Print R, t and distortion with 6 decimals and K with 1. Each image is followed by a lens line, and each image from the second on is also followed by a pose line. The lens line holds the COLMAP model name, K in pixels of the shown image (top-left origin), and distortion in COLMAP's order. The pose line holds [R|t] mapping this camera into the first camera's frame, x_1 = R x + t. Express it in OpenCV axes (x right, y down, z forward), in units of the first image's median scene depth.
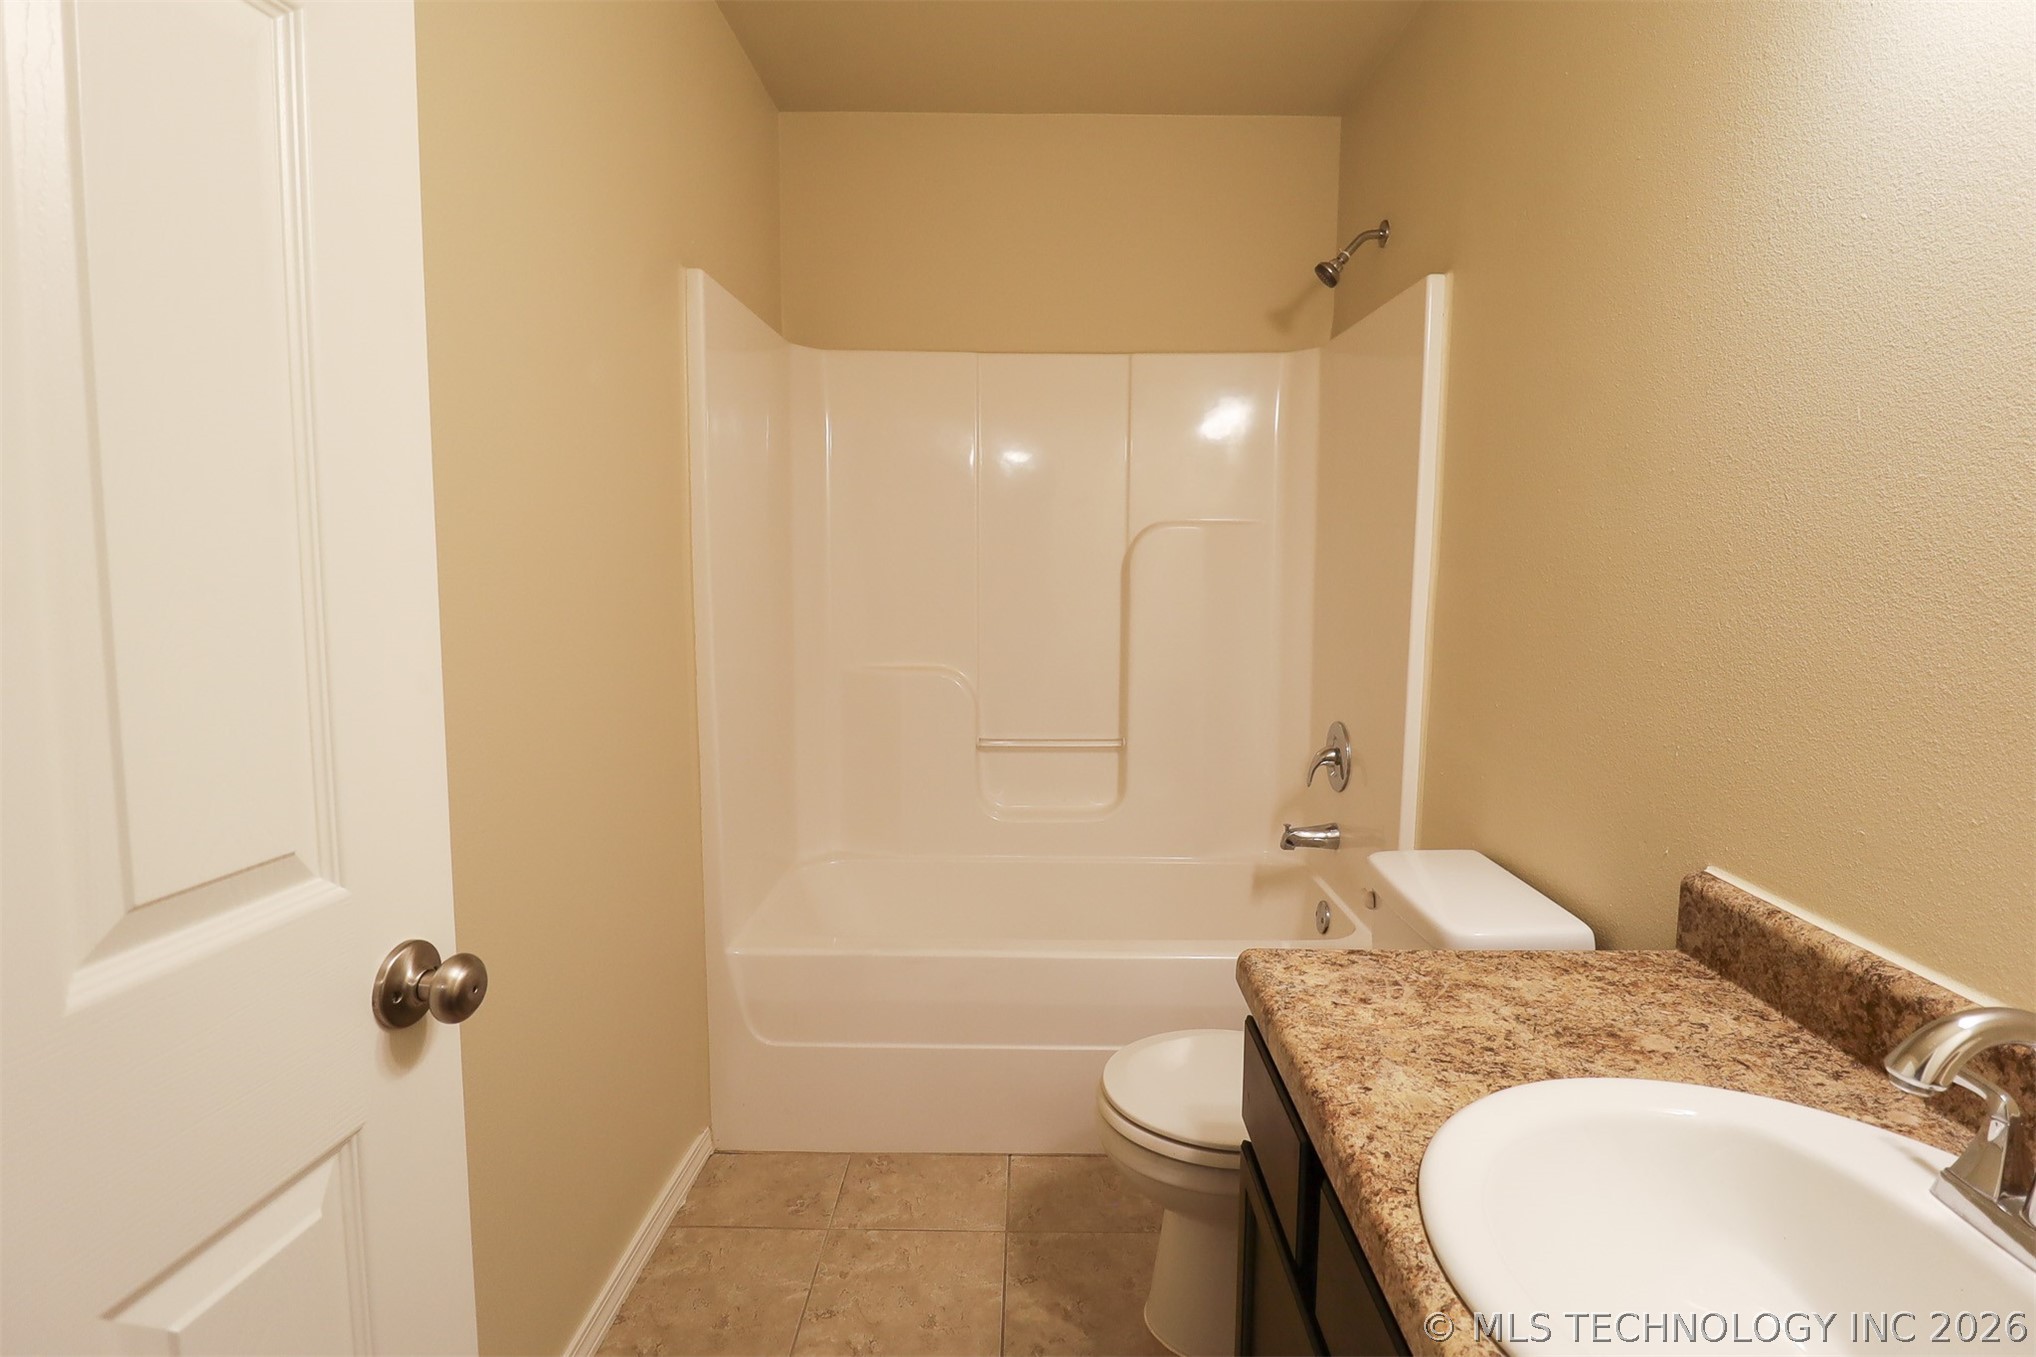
lens RADIAL K [[985.2, 0, 1007.8], [0, 985.2, 660.7], [0, 0, 1]] dist [-0.004172, -0.010835]
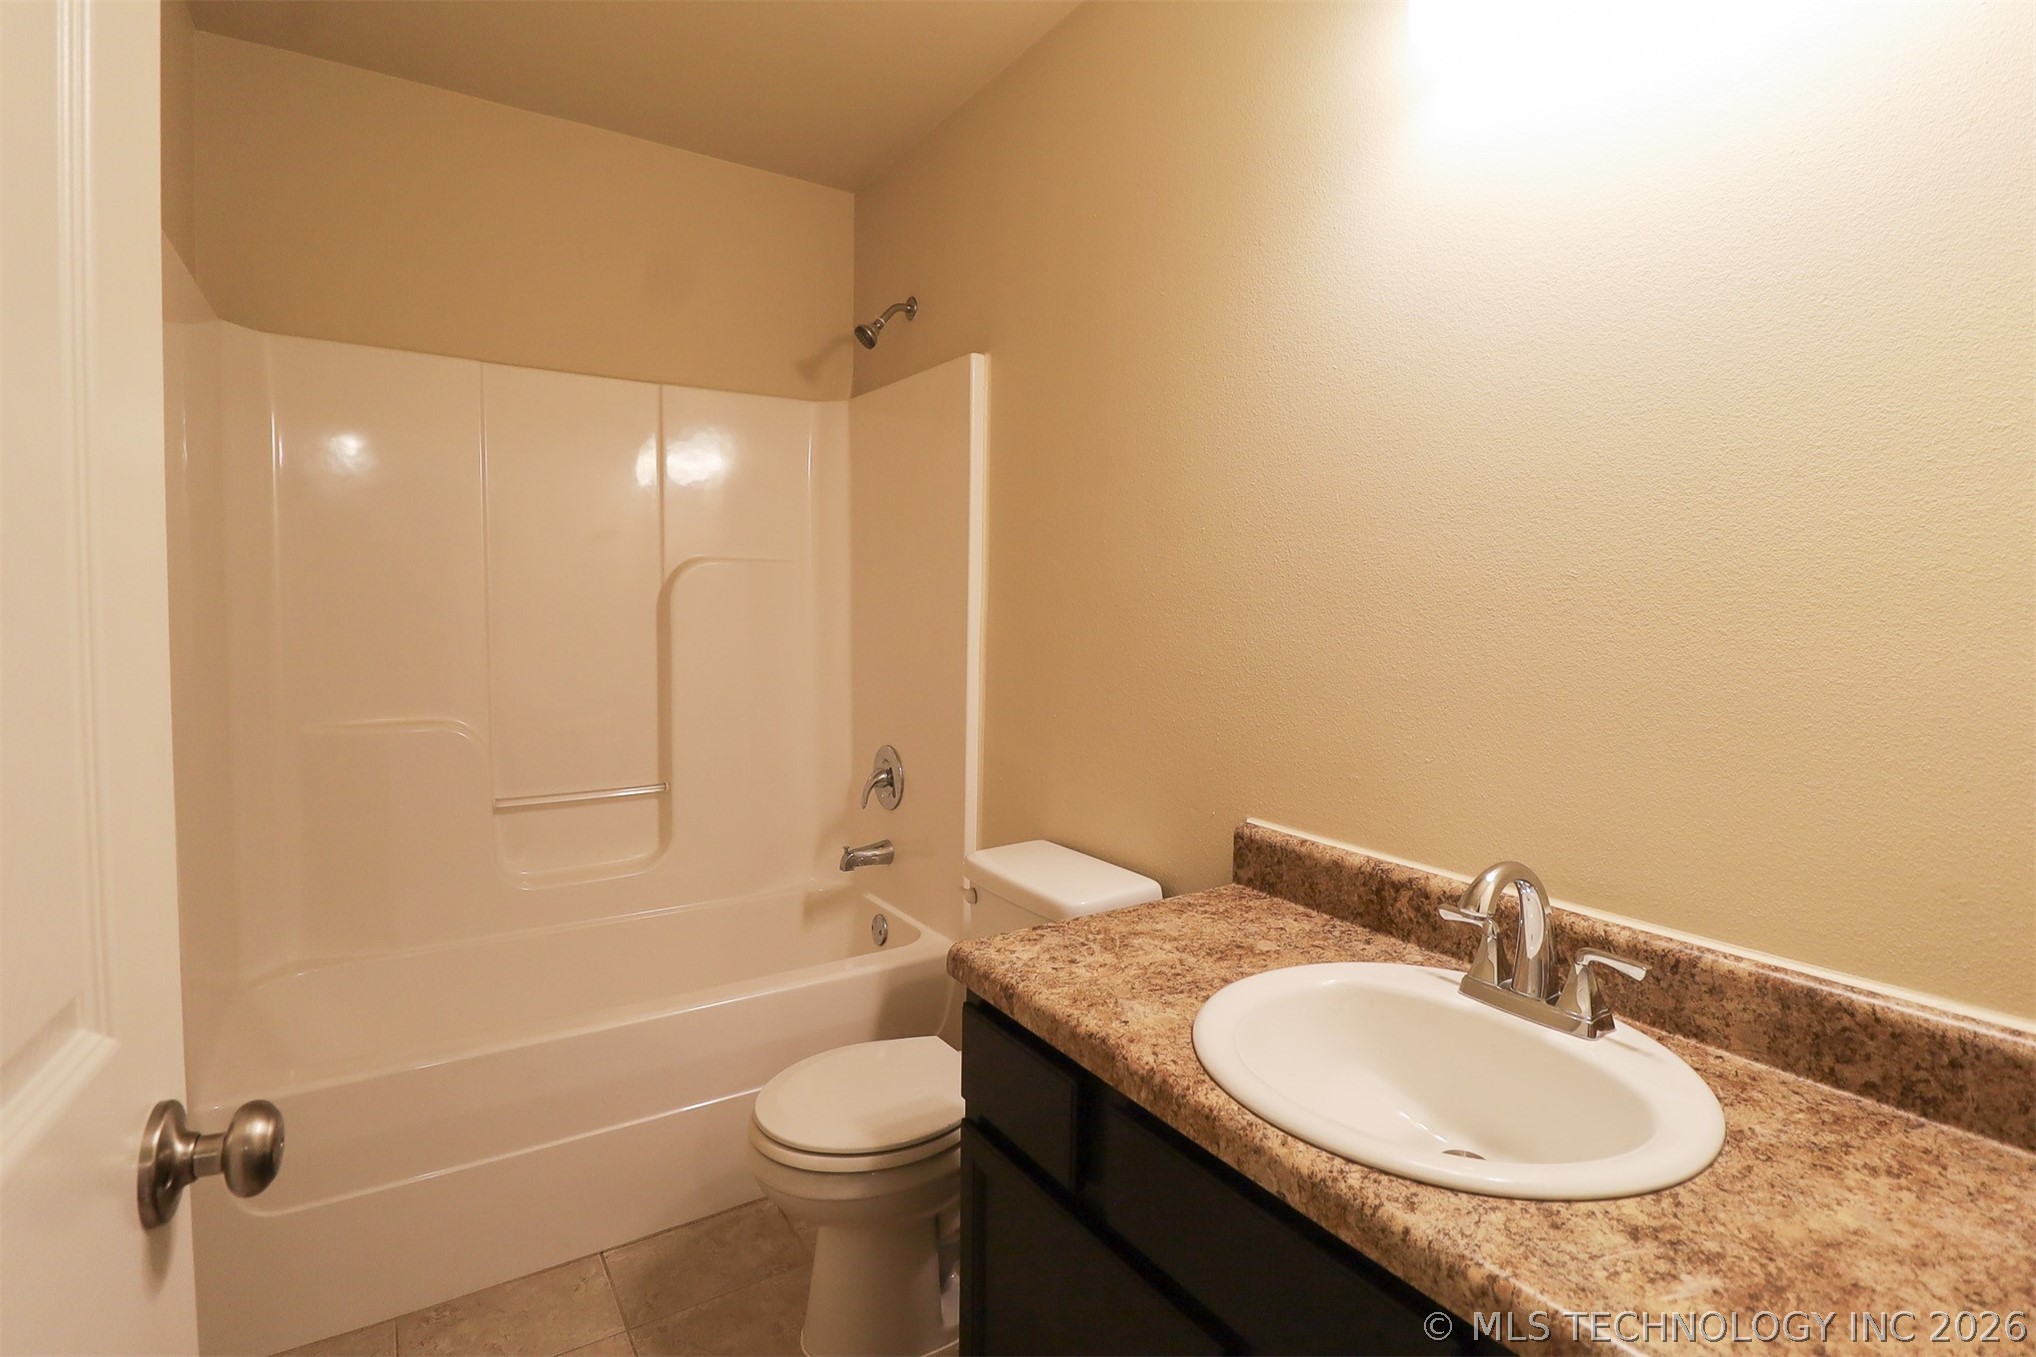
lens RADIAL K [[985.2, 0, 1027.5], [0, 985.2, 658.9], [0, 0, 1]] dist [-0.004172, -0.010835]
pose [[0.827923, -0.029221, 0.560081, -0.257549], [0.052708, 0.998276, -0.025830, 0.005561], [-0.558360, 0.050905, 0.828035, 0.018087]]
